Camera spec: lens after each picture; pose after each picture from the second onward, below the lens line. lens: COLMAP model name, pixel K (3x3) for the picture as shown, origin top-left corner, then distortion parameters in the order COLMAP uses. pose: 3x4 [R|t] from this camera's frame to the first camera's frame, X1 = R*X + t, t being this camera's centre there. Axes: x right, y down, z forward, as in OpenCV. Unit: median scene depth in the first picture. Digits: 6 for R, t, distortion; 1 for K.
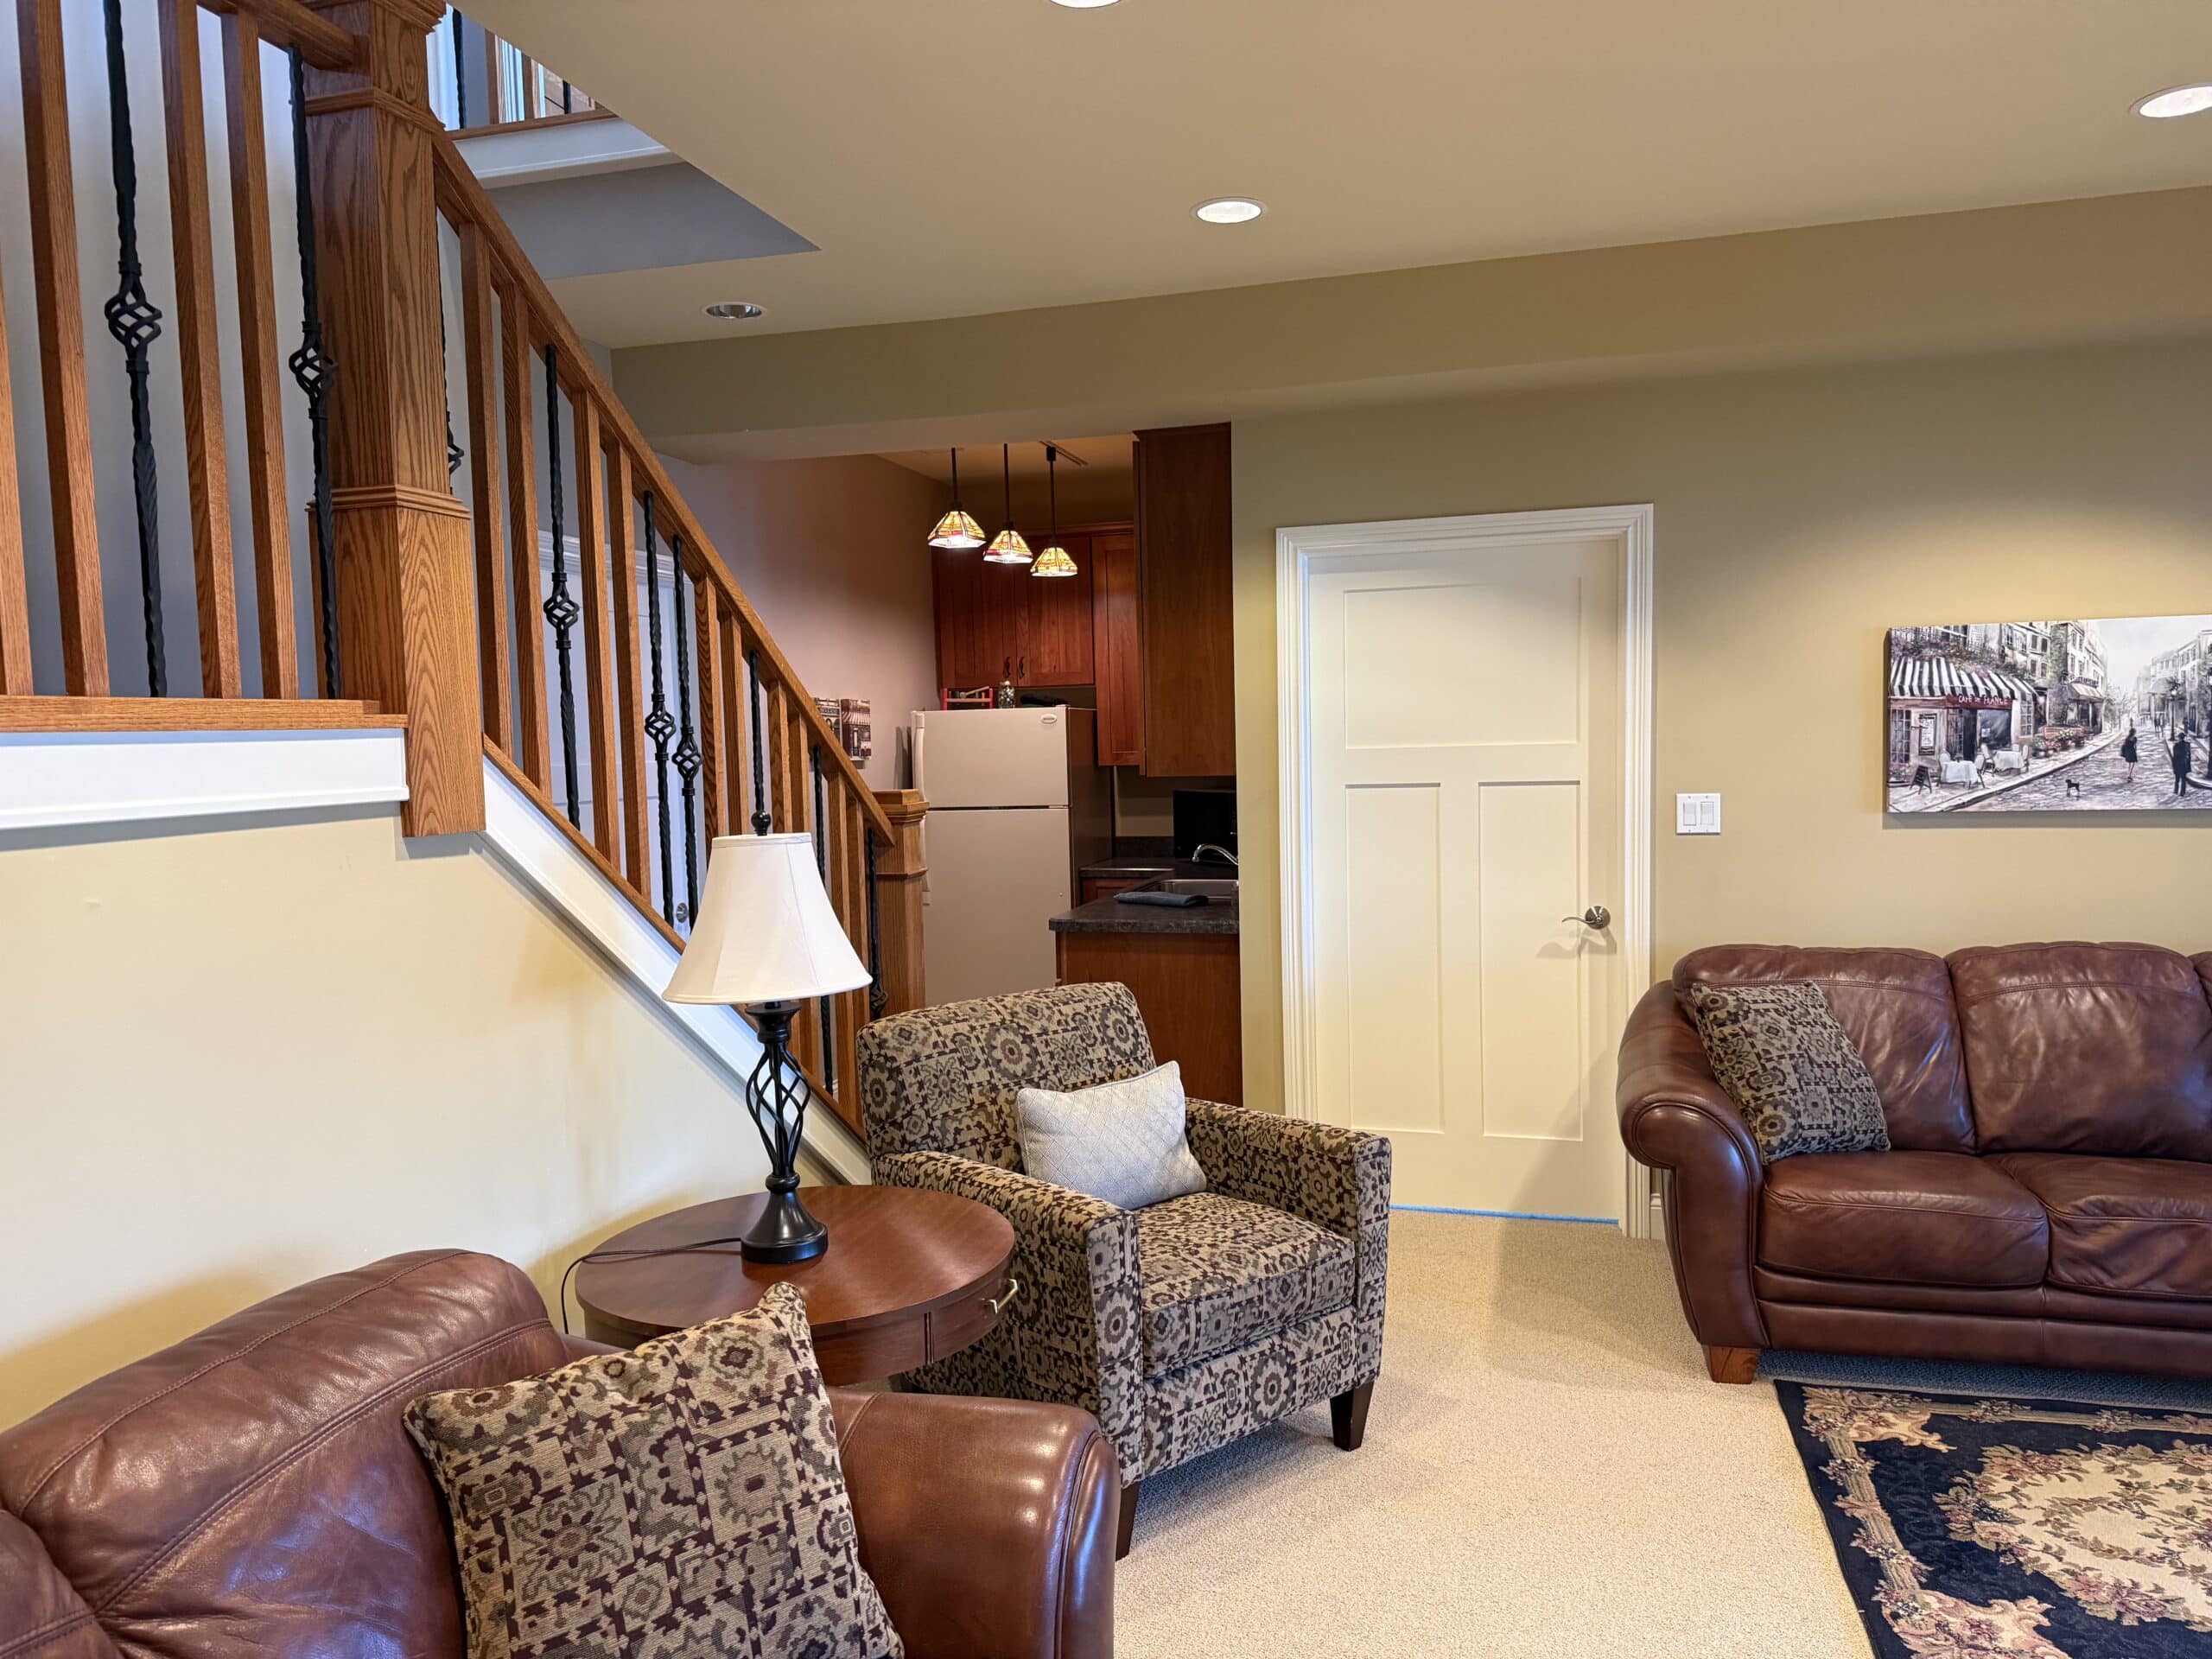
lens RADIAL K [[1564.7, 0, 1112.3], [0, 1564.7, 830.8], [0, 0, 1]] dist [0.076907, -0.104070]
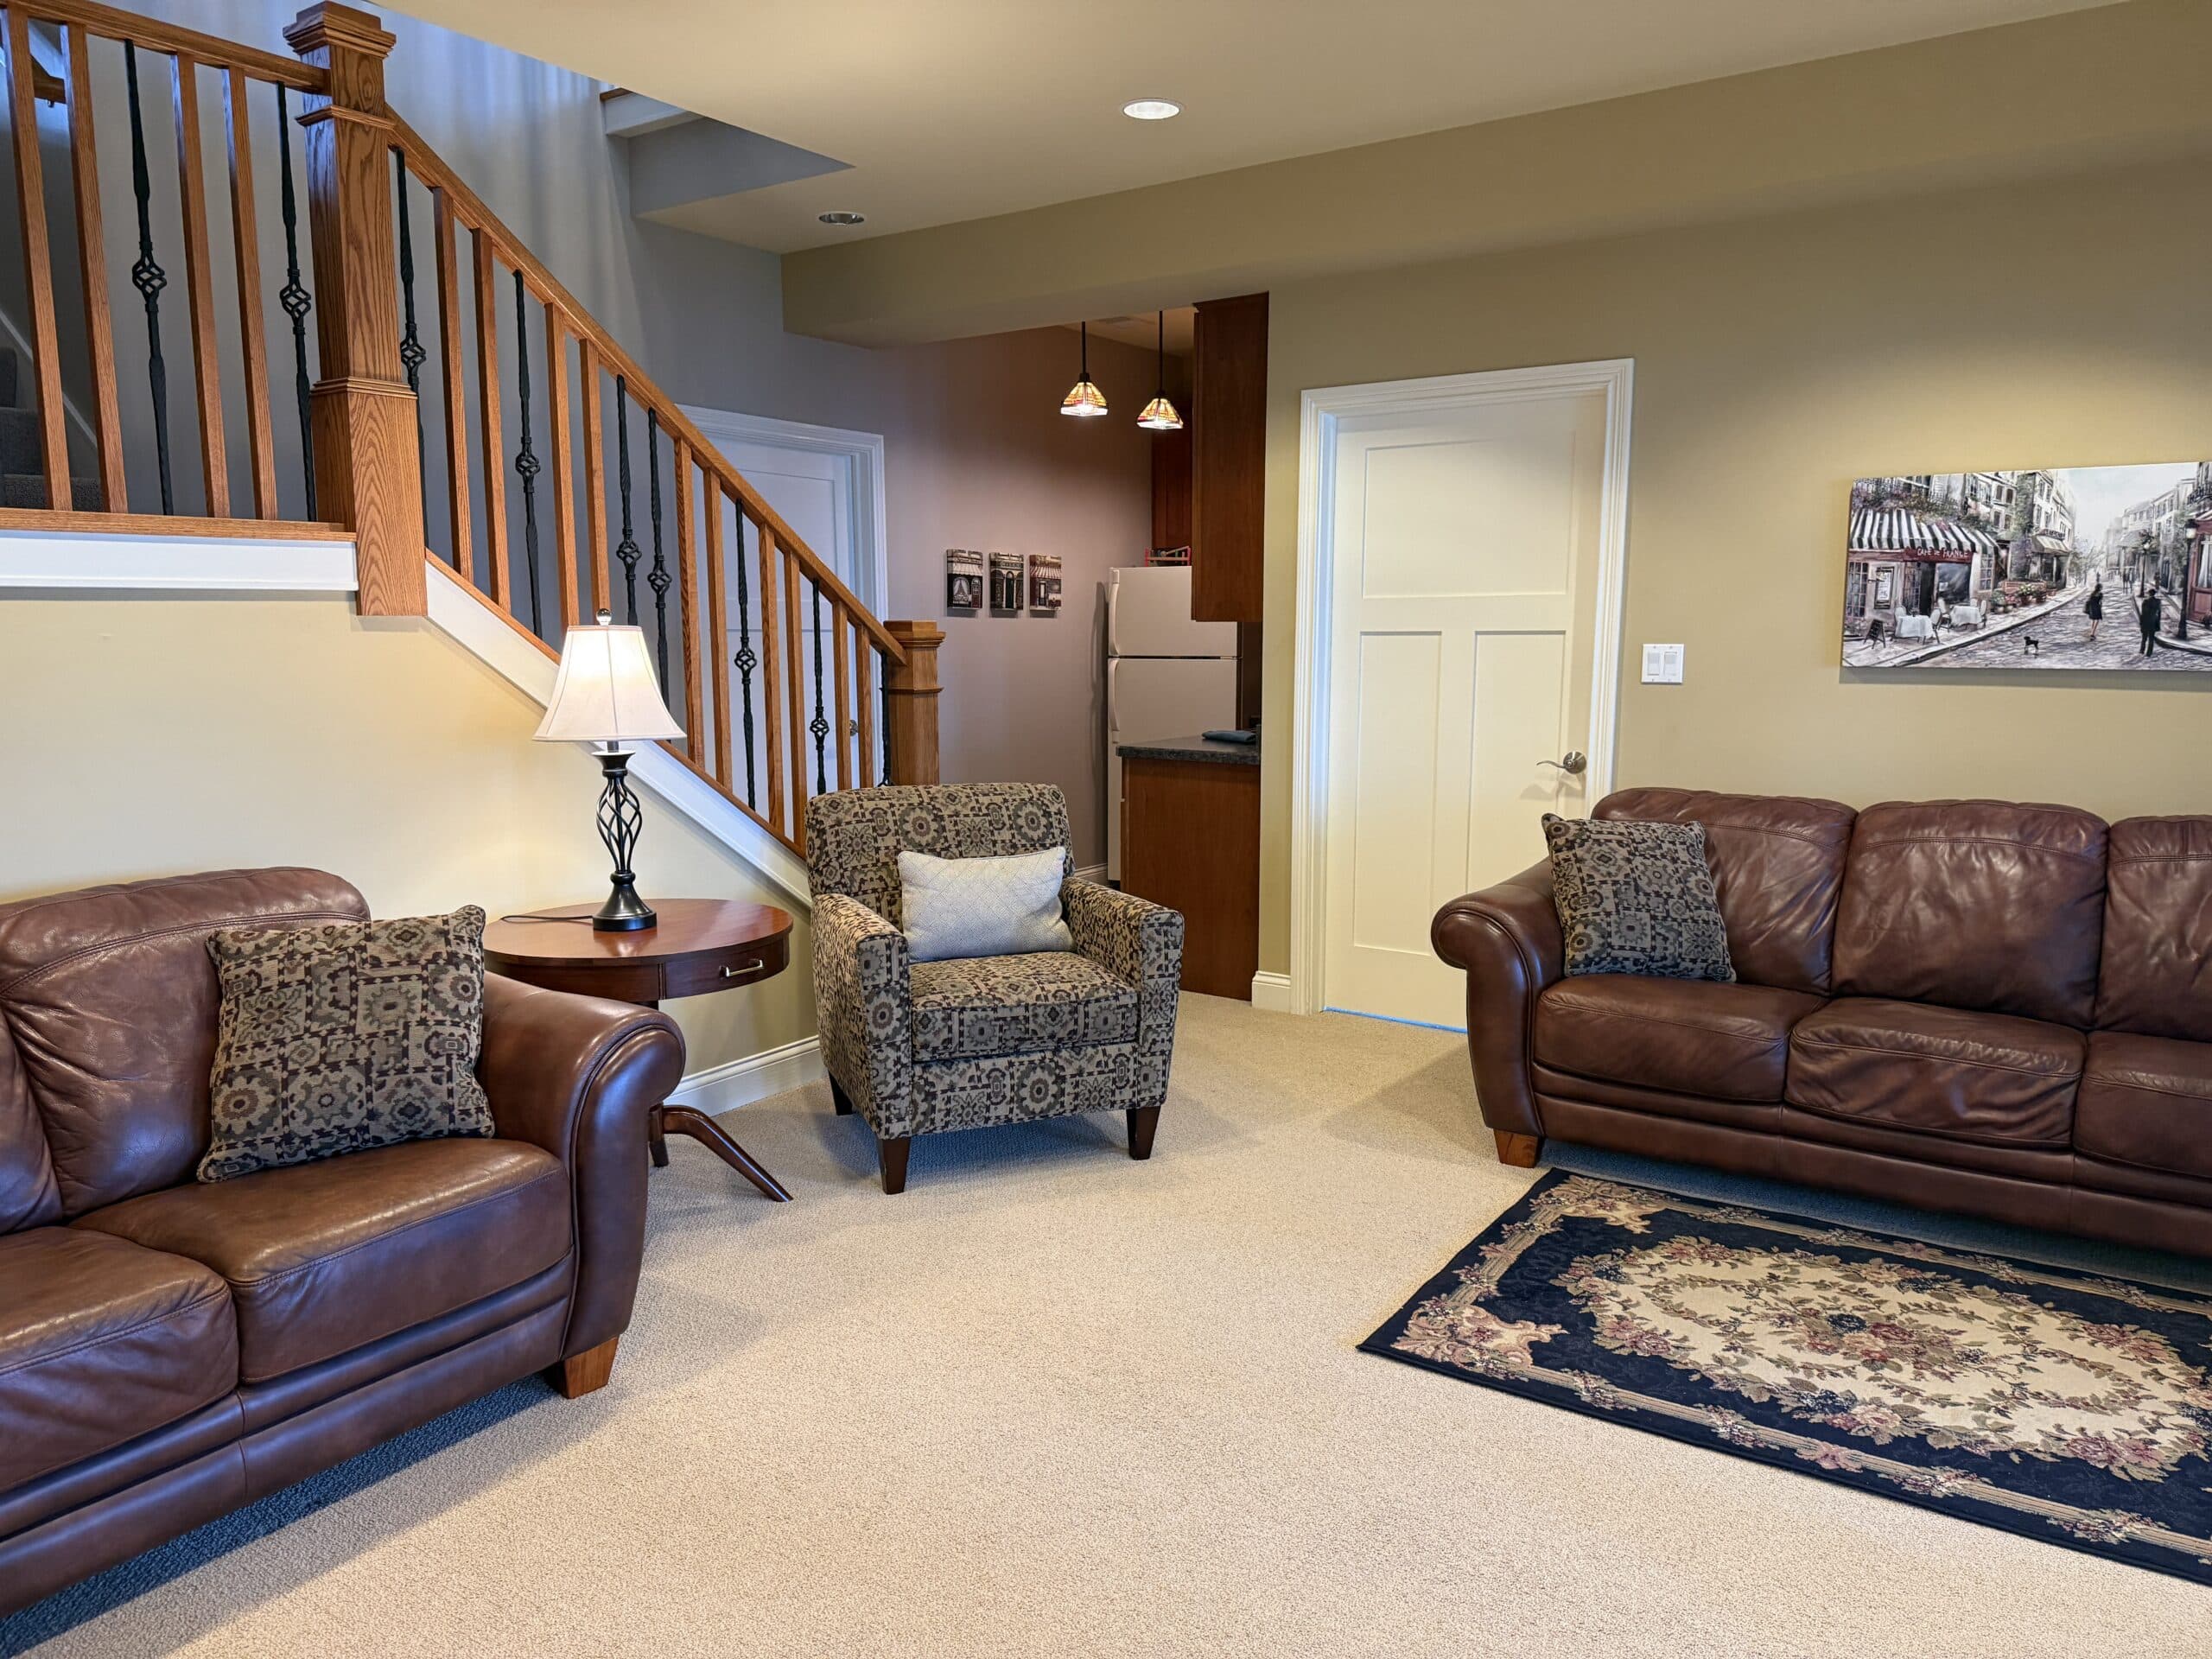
lens RADIAL K [[1564.7, 0, 1110.7], [0, 1564.7, 836.5], [0, 0, 1]] dist [0.076907, -0.104070]
pose [[0.942574, 0.067667, -0.327072, 0.504299], [-0.041570, 0.995415, 0.086139, 0.036839], [0.331402, -0.067596, 0.941065, -0.133951]]
